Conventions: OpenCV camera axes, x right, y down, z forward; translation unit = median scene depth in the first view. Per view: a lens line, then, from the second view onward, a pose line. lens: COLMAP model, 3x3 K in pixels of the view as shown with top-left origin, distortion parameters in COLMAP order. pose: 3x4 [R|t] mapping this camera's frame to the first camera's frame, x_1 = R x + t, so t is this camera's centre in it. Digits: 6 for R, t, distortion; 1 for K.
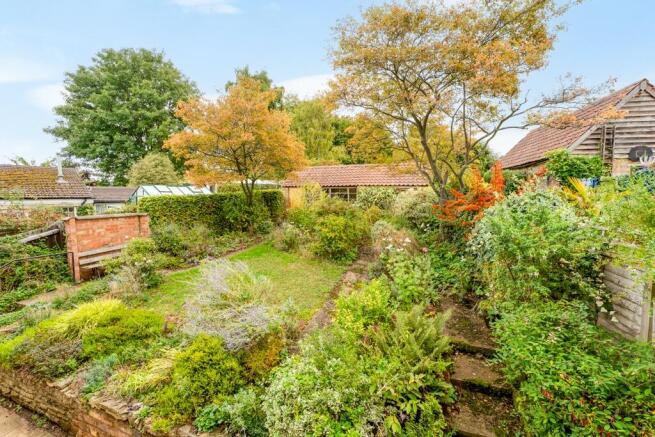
lens RADIAL K [[277.8, 0, 326.7], [0, 277.8, 199.3], [0, 0, 1]] dist [0.000196, 0.000069]
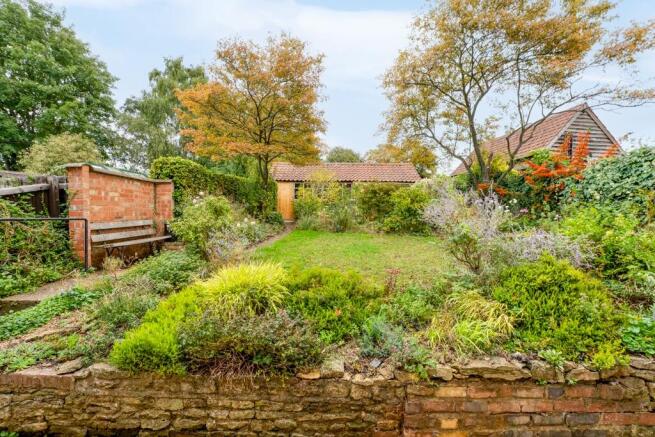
lens RADIAL K [[264.8, 0, 330.4], [0, 264.8, 211.7], [0, 0, 1]] dist [-0.000916, -0.000069]
pose [[0.933419, 0.016773, 0.358395, -0.567484], [-0.004745, 0.999396, -0.034414, 0.174370], [-0.358756, 0.030422, 0.932936, 0.235529]]
